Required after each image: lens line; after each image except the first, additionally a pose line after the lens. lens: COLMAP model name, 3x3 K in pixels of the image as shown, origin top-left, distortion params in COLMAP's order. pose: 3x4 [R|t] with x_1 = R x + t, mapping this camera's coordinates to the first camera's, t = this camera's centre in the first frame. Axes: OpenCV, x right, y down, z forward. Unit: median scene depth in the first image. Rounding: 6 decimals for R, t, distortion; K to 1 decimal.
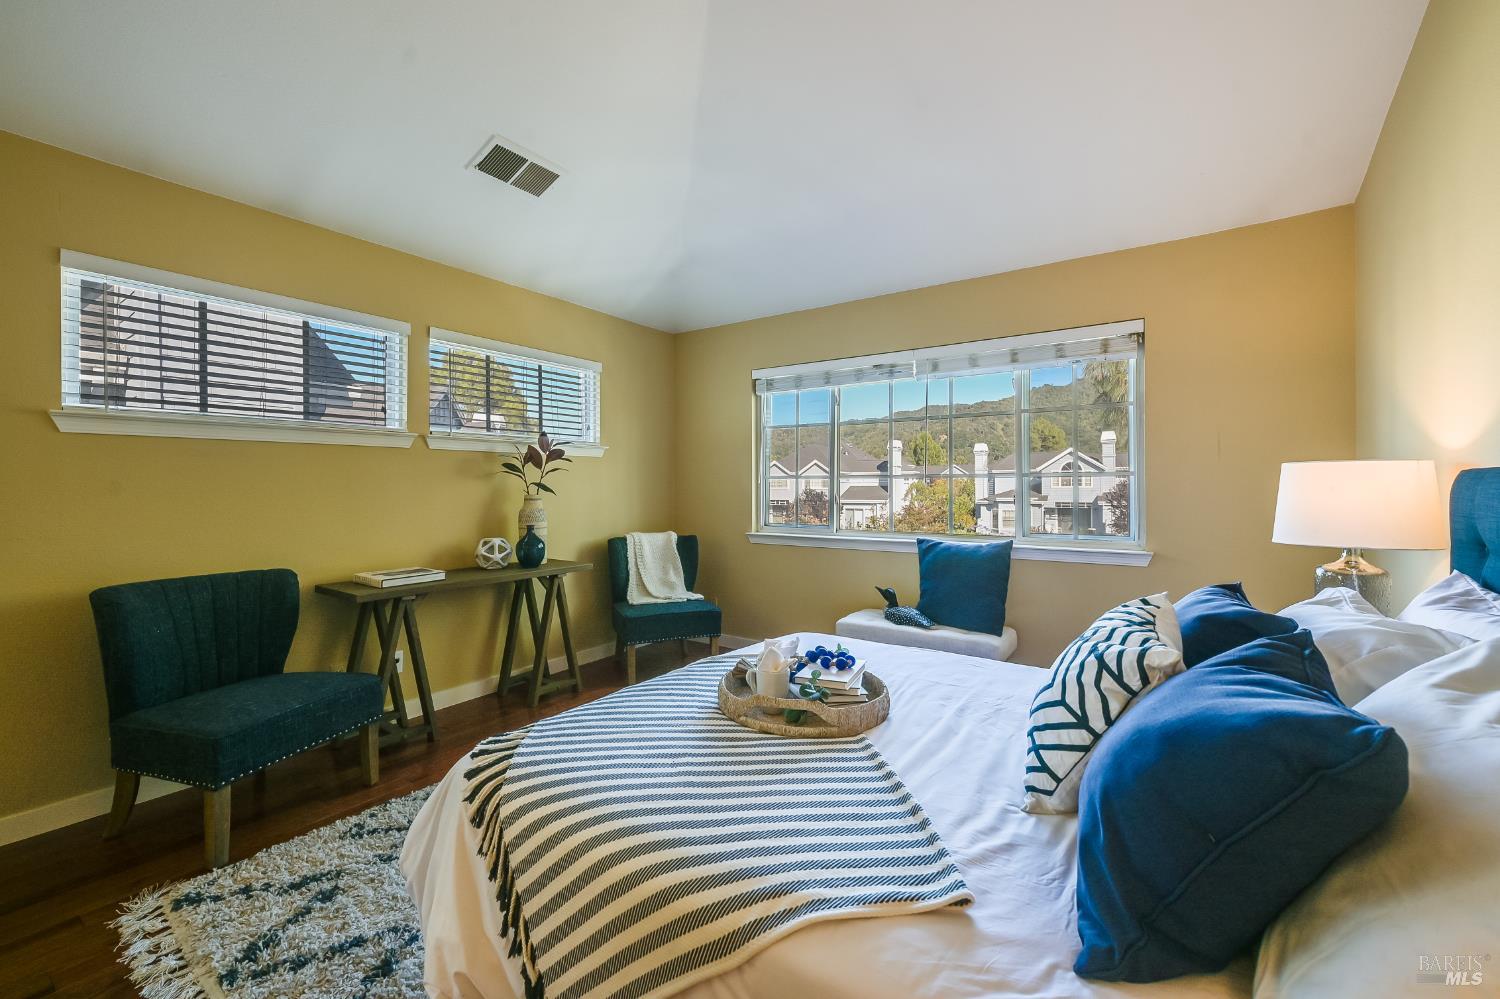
lens RADIAL K [[601.0, 0, 761.3], [0, 601.0, 488.3], [0, 0, 1]] dist [0.000177, 0.000263]
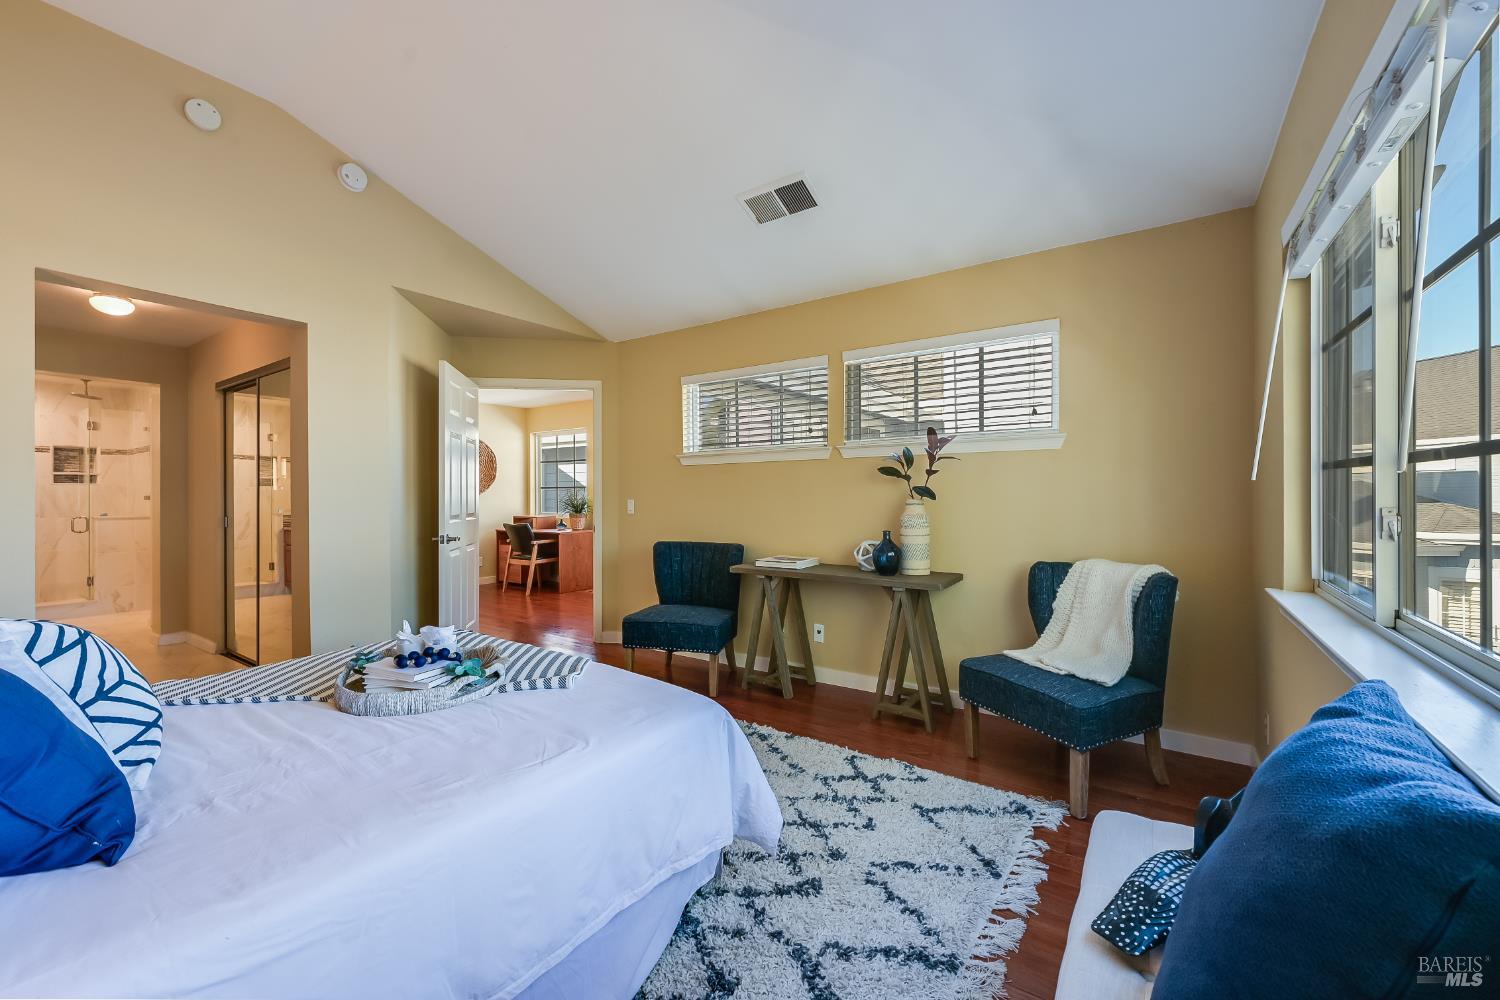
lens RADIAL K [[601.0, 0, 747.2], [0, 601.0, 494.0], [0, 0, 1]] dist [0.000177, 0.000263]
pose [[-0.014656, 0.005789, -0.999876, 0.589776], [0.002948, 0.999979, 0.005746, -0.003837], [0.999888, -0.002863, -0.014673, 0.810123]]
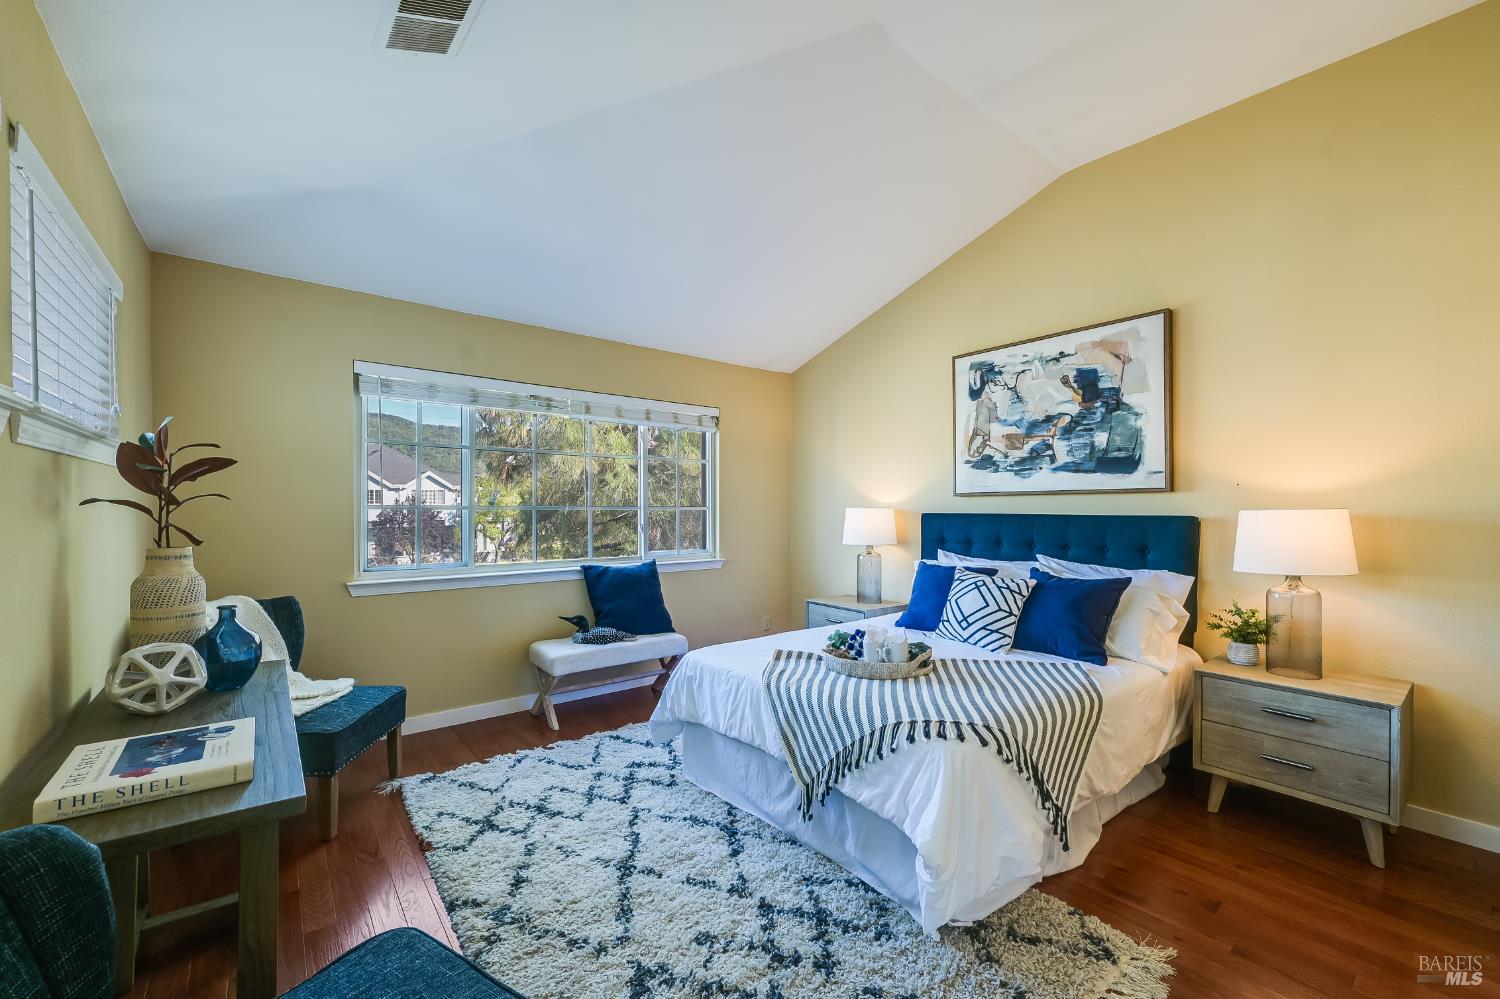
lens RADIAL K [[601.0, 0, 753.7], [0, 601.0, 505.6], [0, 0, 1]] dist [0.000177, 0.000263]
pose [[0.294429, 0.003807, 0.955666, -0.762227], [-0.002309, 0.999992, -0.003272, -0.024573], [-0.955671, -0.001243, 0.294435, 0.426762]]
